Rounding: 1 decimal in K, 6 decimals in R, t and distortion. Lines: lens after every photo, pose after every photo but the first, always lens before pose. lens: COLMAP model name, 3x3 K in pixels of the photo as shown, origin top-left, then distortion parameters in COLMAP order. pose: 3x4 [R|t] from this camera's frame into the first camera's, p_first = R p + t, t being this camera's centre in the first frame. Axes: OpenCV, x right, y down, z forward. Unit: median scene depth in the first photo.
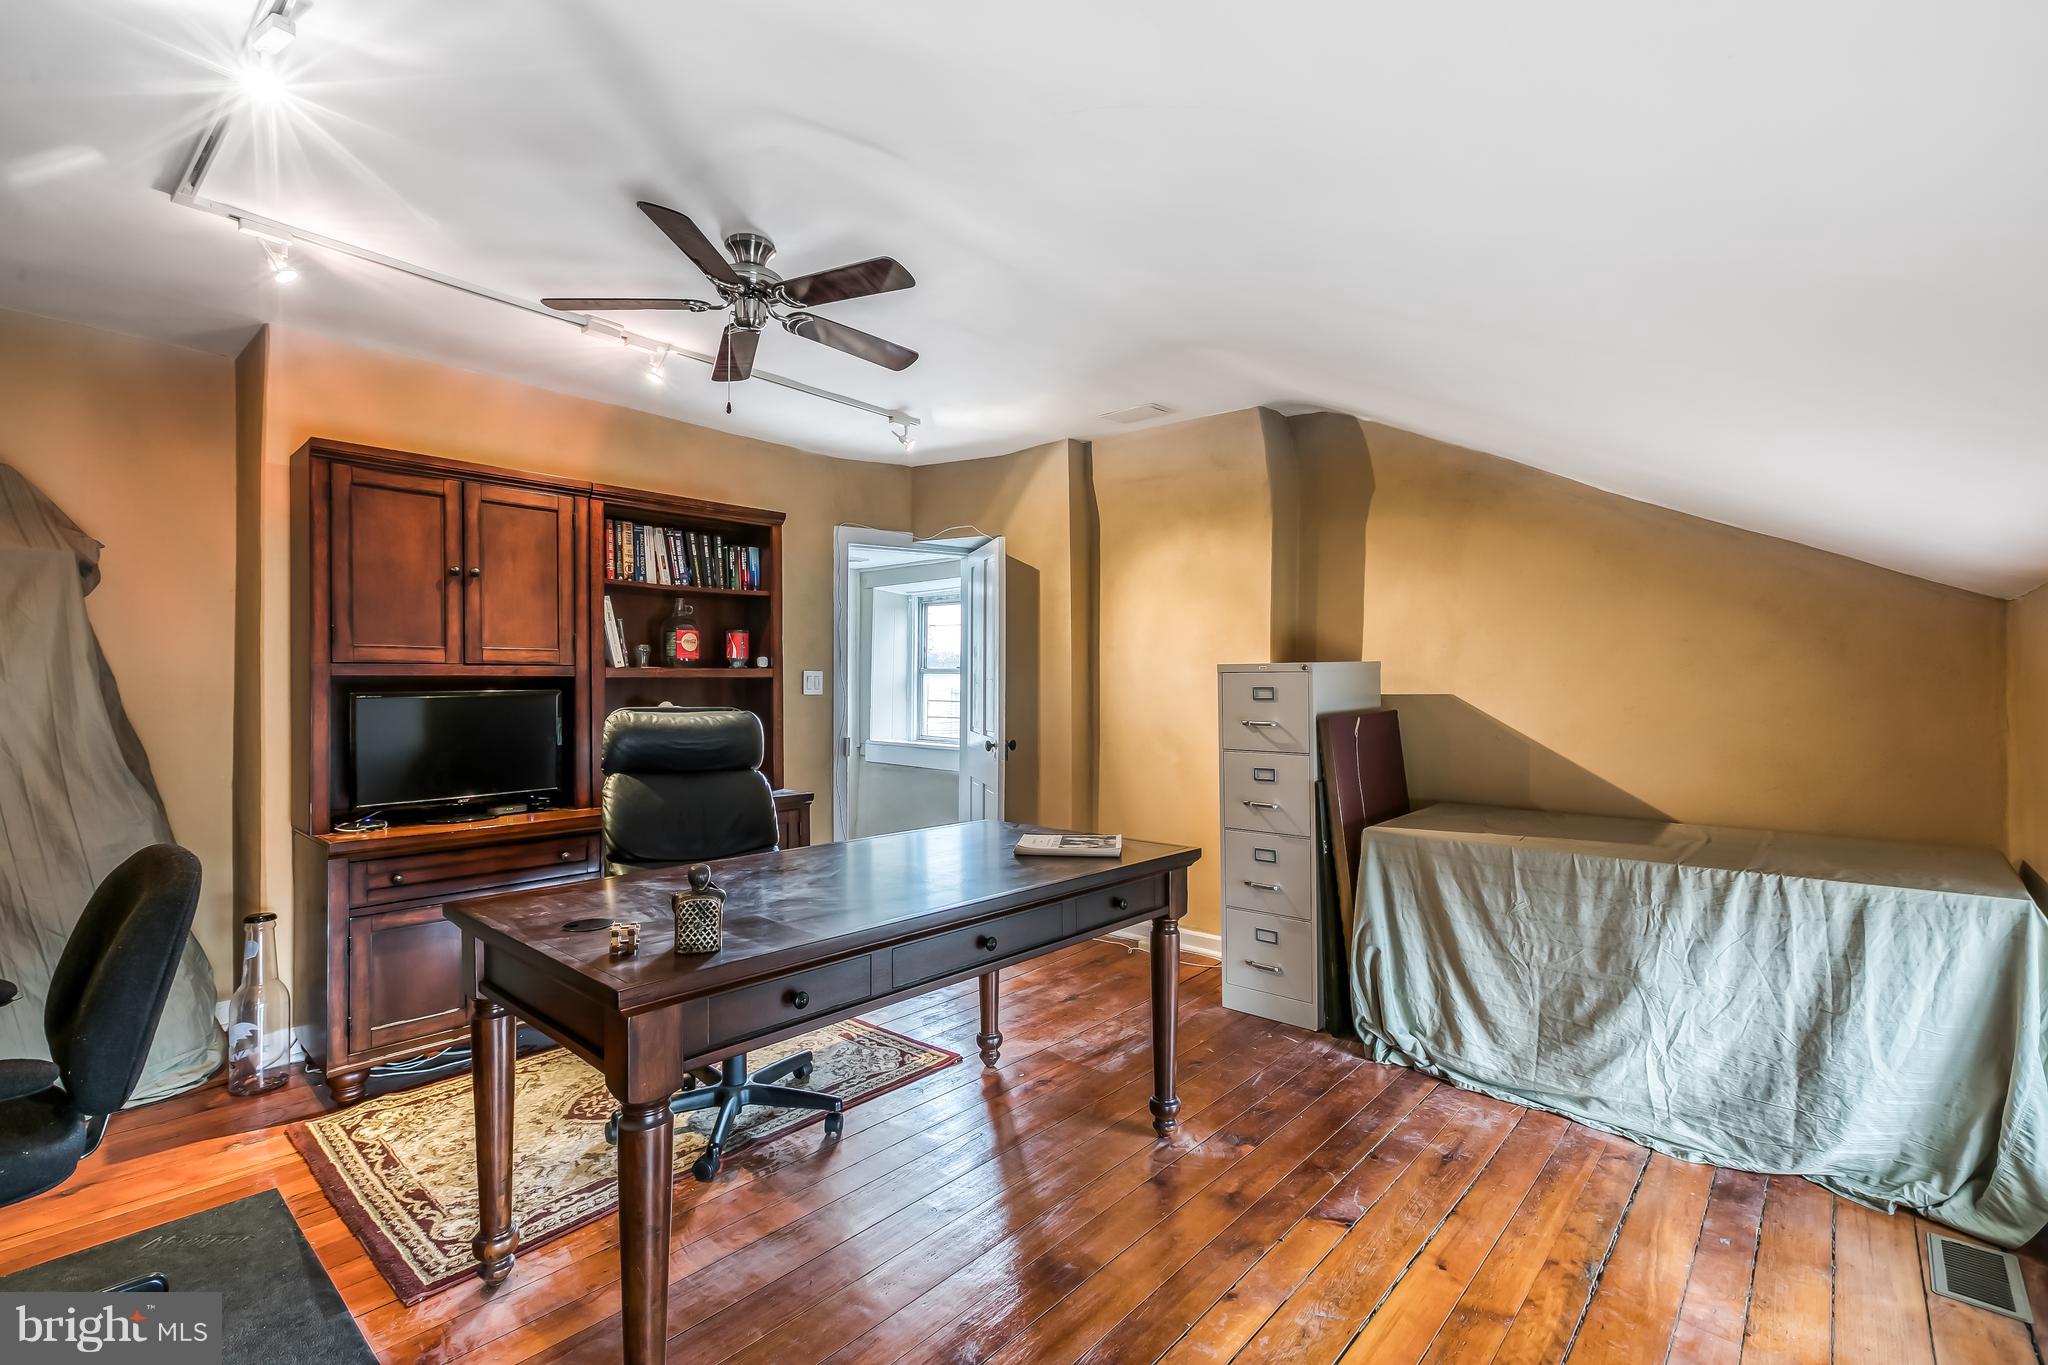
lens RADIAL K [[918.6, 0, 1014.0], [0, 918.6, 682.7], [0, 0, 1]] dist [-0.002870, -0.002483]
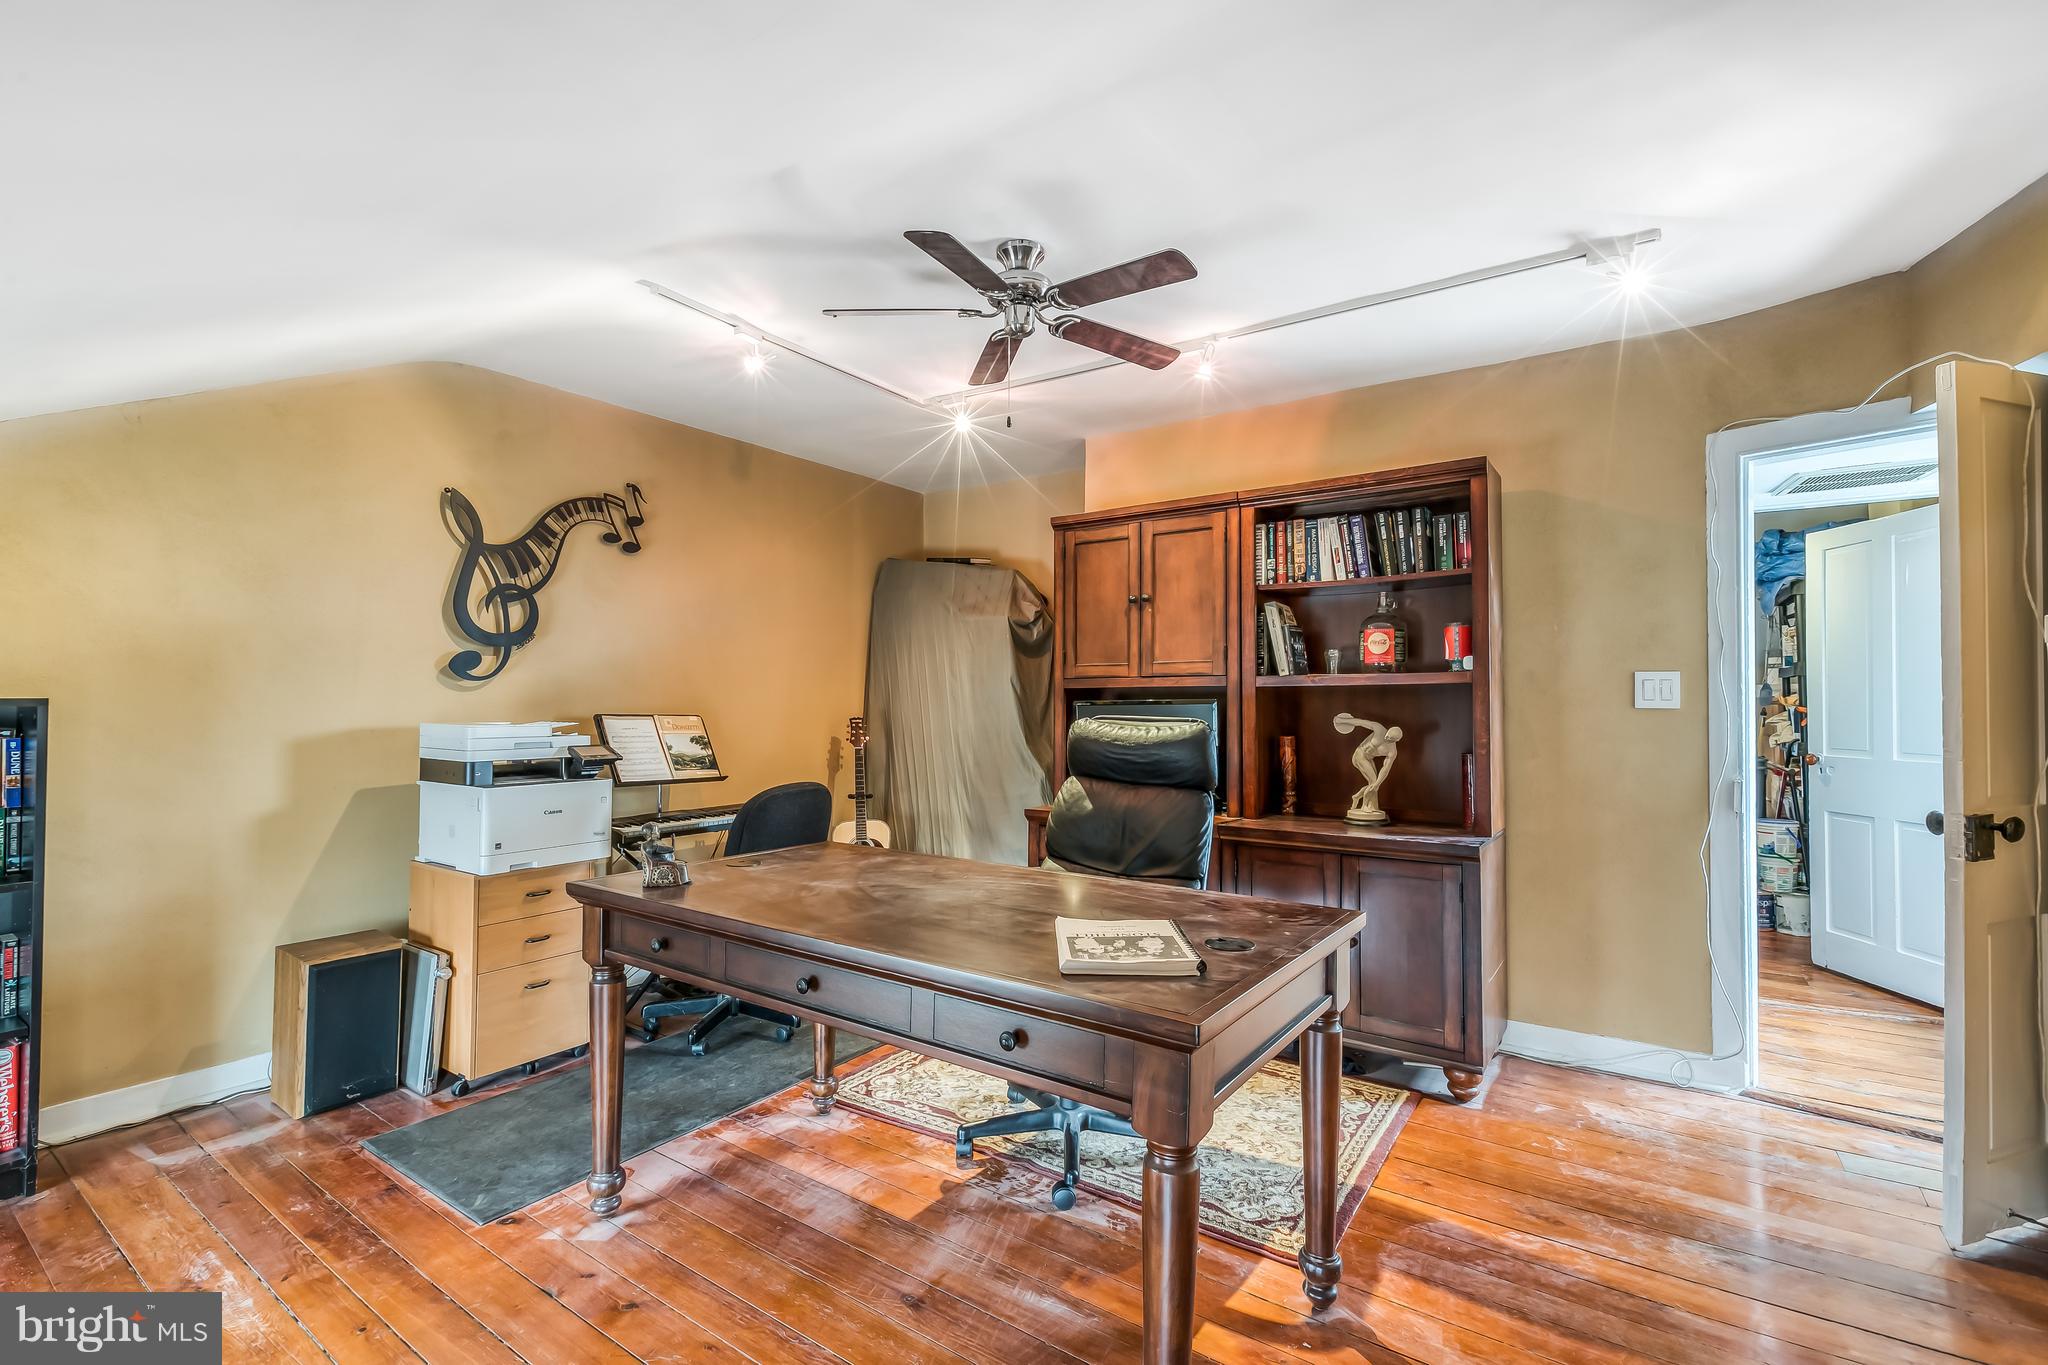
lens RADIAL K [[918.6, 0, 1013.4], [0, 918.6, 687.9], [0, 0, 1]] dist [-0.002870, -0.002483]
pose [[0.106185, -0.010106, -0.994295, 0.486834], [0.004106, 0.999944, -0.009725, 0.004150], [0.994338, -0.003050, 0.106220, 0.624749]]
